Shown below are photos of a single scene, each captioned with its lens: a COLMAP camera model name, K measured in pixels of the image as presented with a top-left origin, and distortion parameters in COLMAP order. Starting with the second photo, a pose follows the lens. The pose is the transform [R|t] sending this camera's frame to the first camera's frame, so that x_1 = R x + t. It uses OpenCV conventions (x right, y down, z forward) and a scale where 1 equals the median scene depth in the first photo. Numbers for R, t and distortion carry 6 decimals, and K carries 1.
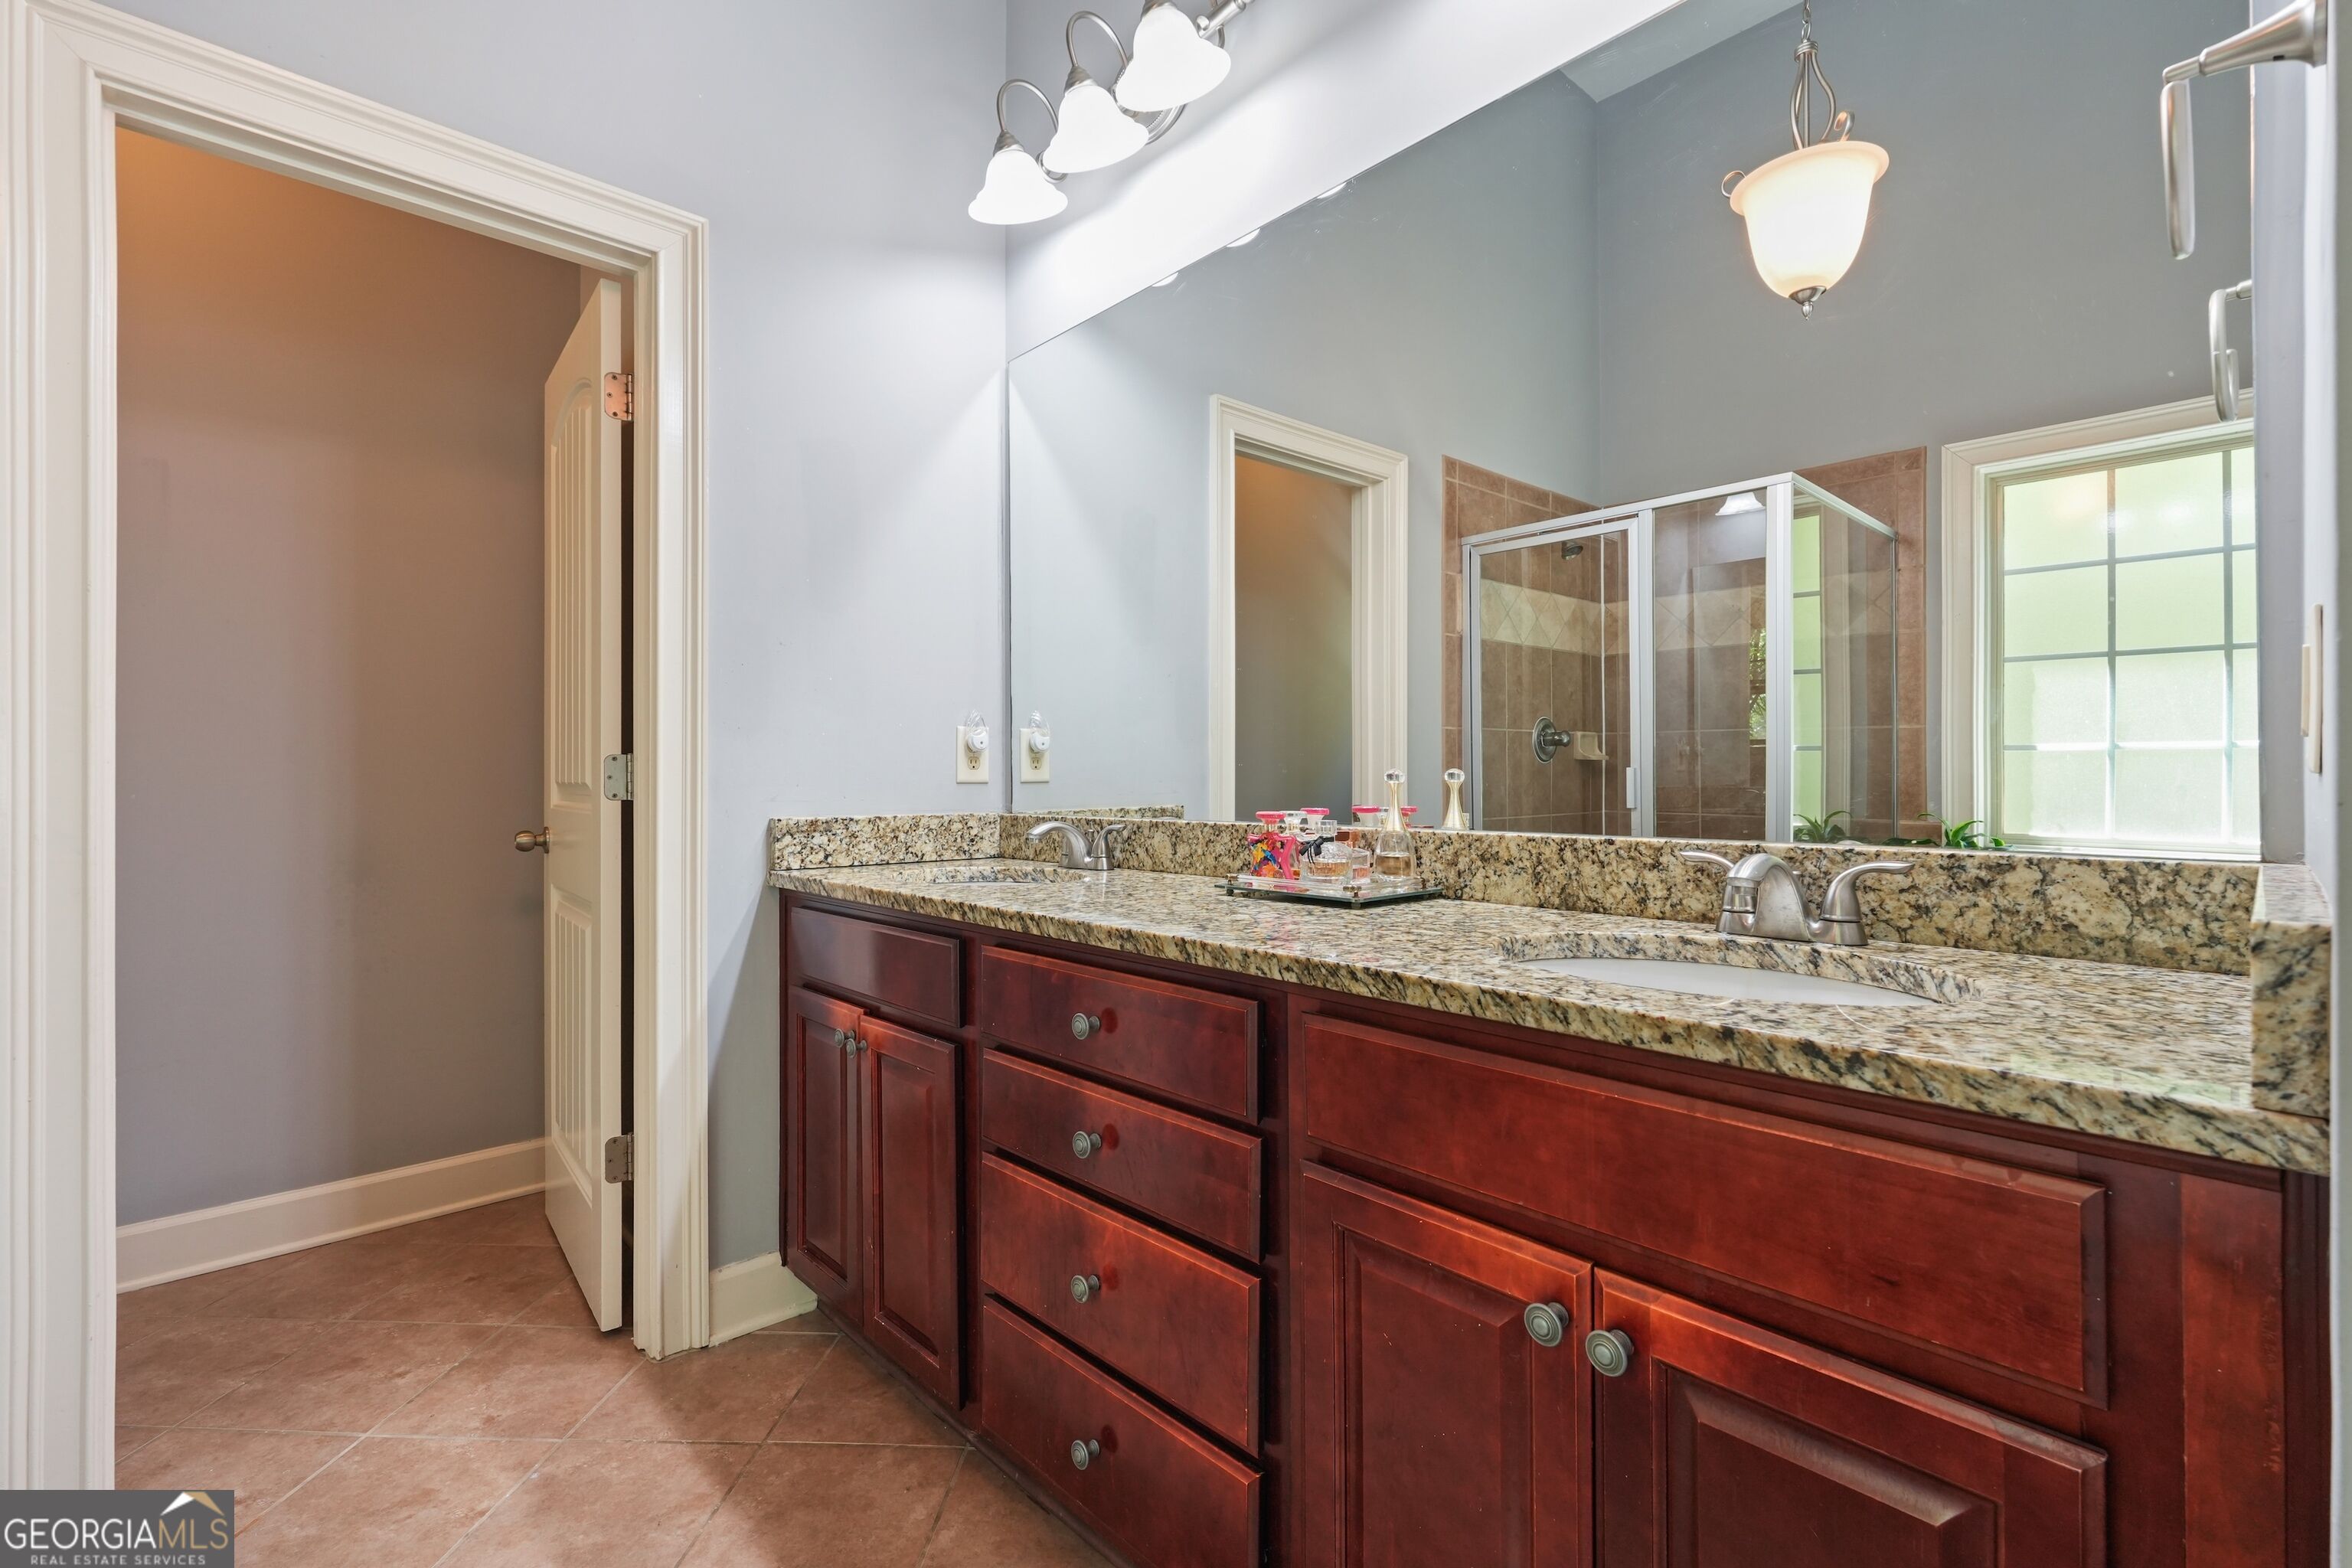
lens RADIAL K [[1048.9, 0, 1183.7], [0, 1048.9, 769.2], [0, 0, 1]] dist [0.004137, 0.000552]
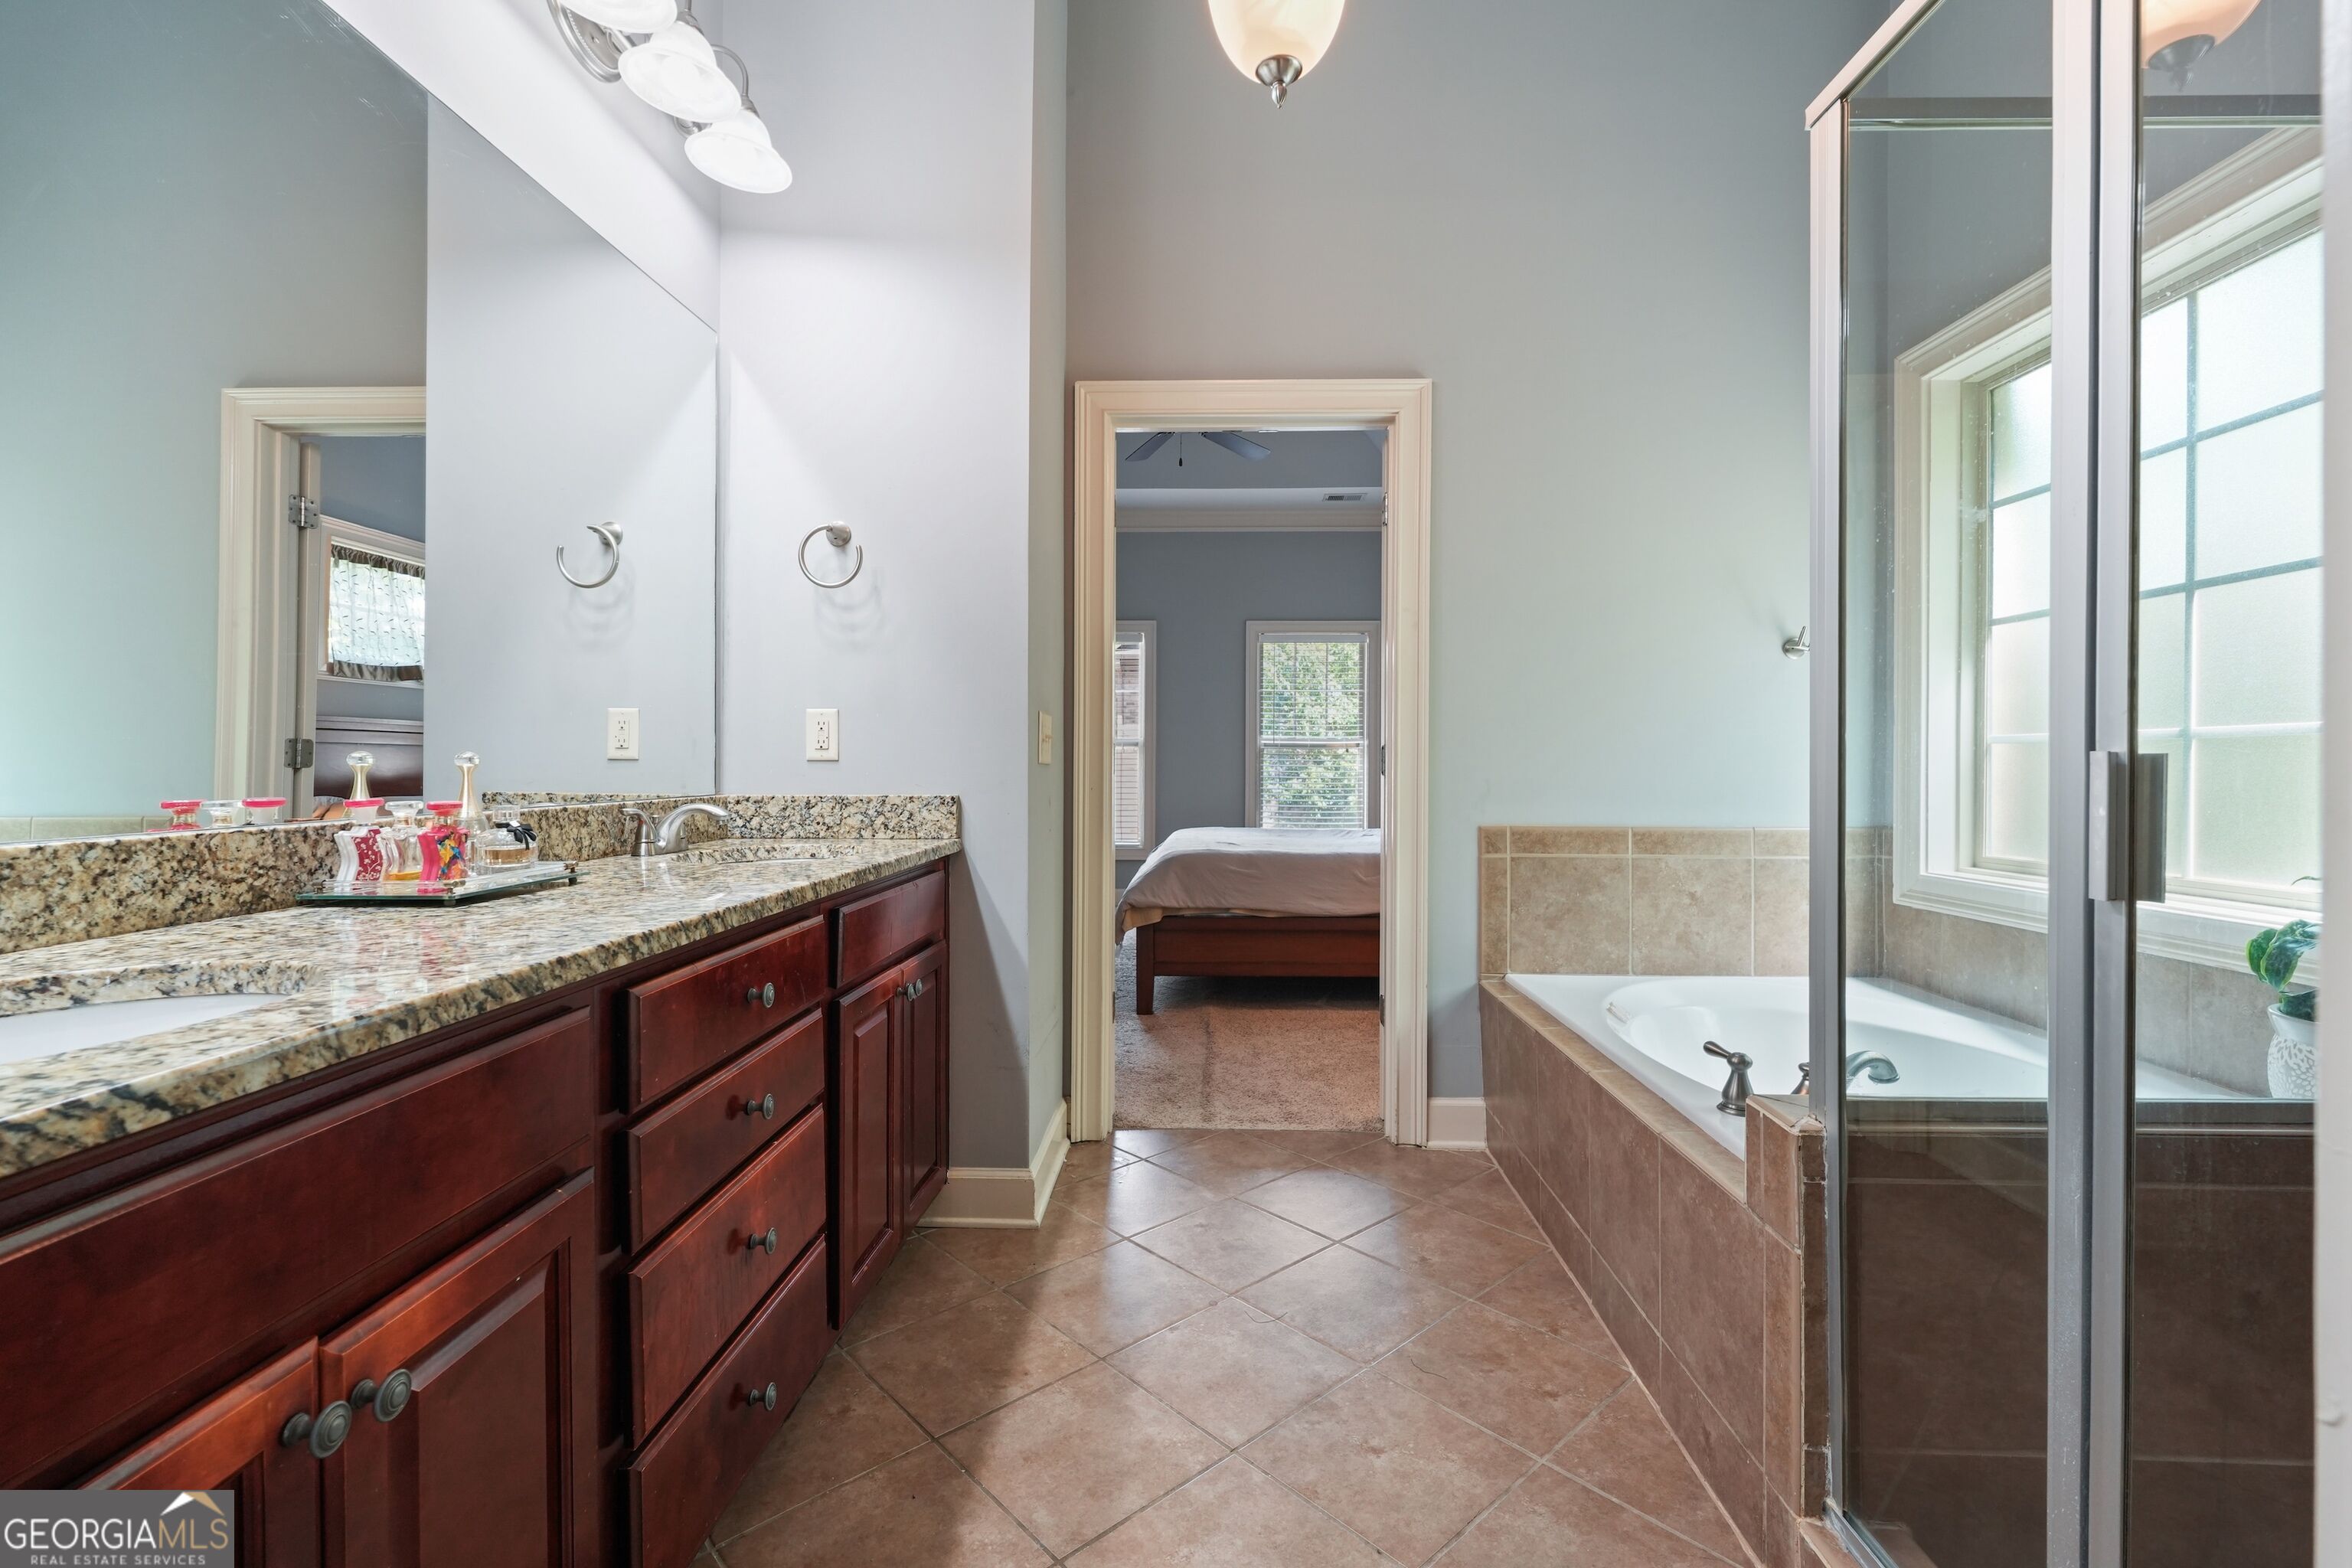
lens RADIAL K [[1048.9, 0, 1176.1], [0, 1048.9, 771.5], [0, 0, 1]] dist [0.004137, 0.000552]
pose [[-0.708155, -0.002349, 0.706053, -0.925301], [-0.002724, 0.999996, 0.000595, 0.015135], [-0.706051, -0.001502, -0.708159, 1.190446]]
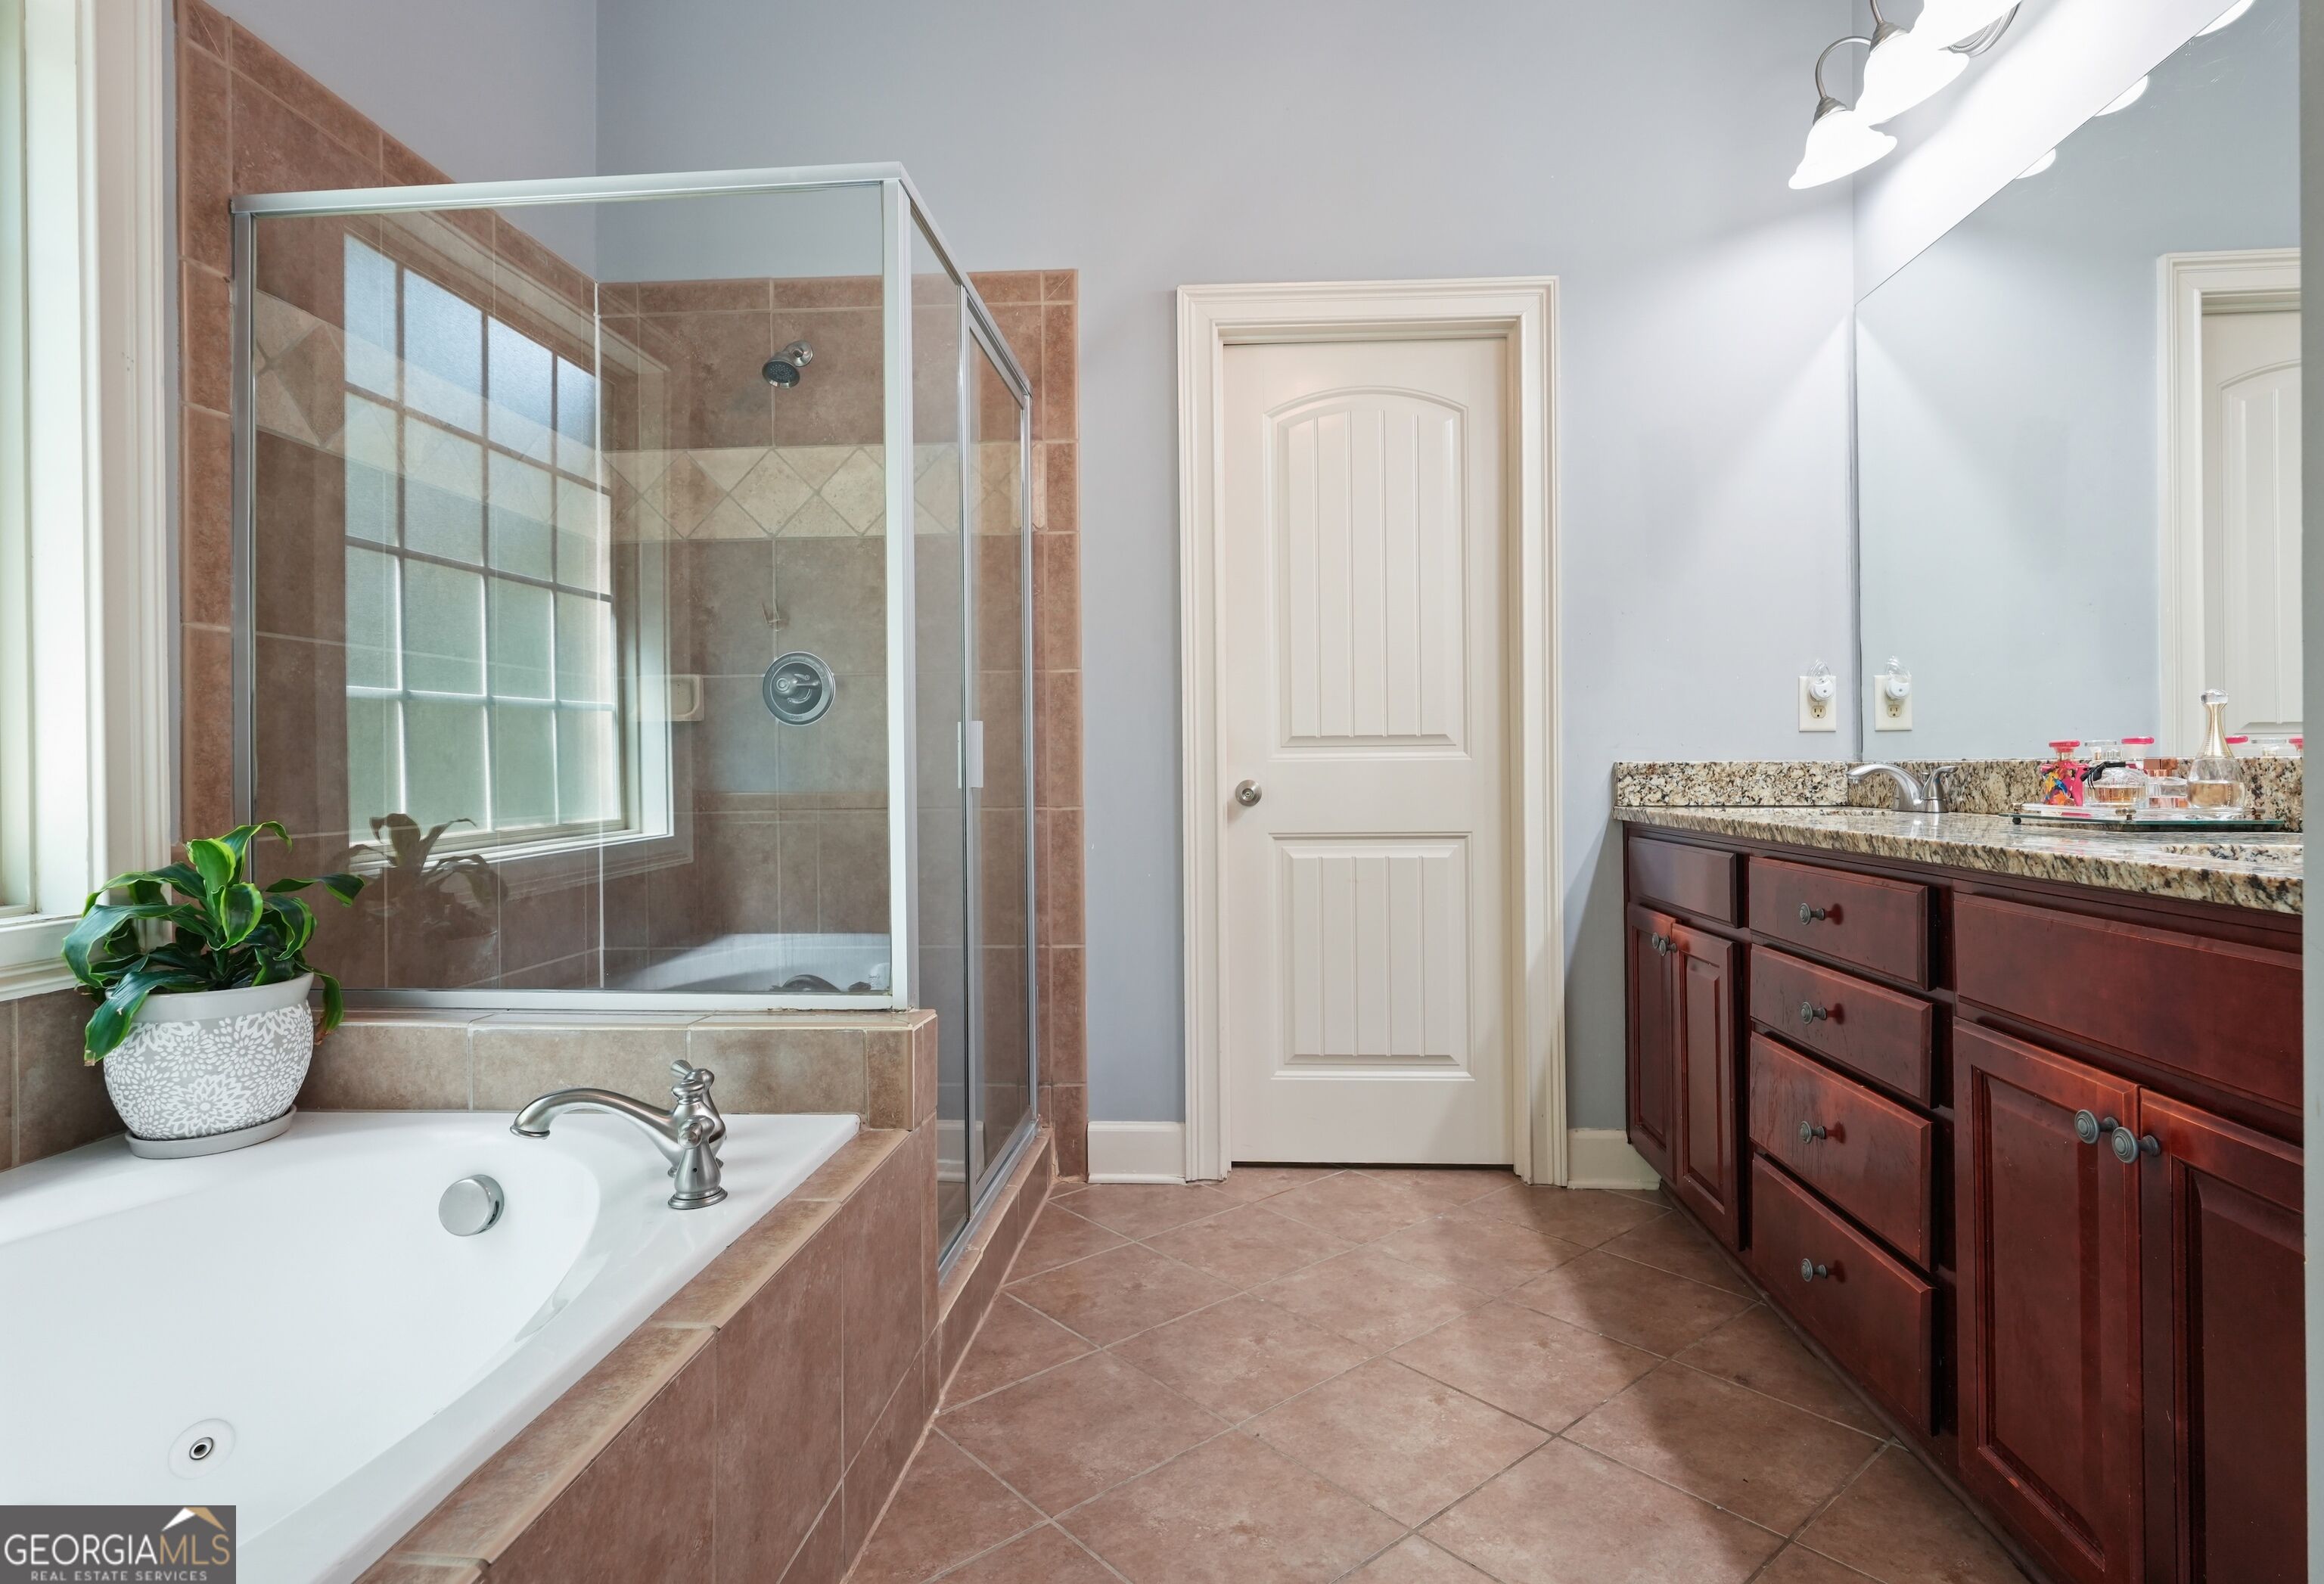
lens RADIAL K [[1203.7, 0, 1183.0], [0, 1203.7, 772.1], [0, 0, 1]] dist [-0.001453, 0.001922]
pose [[0.687114, 0.000288, -0.726550, 0.335558], [0.010693, 0.999888, 0.010509, 0.050215], [0.726471, -0.014990, 0.687034, -0.370888]]
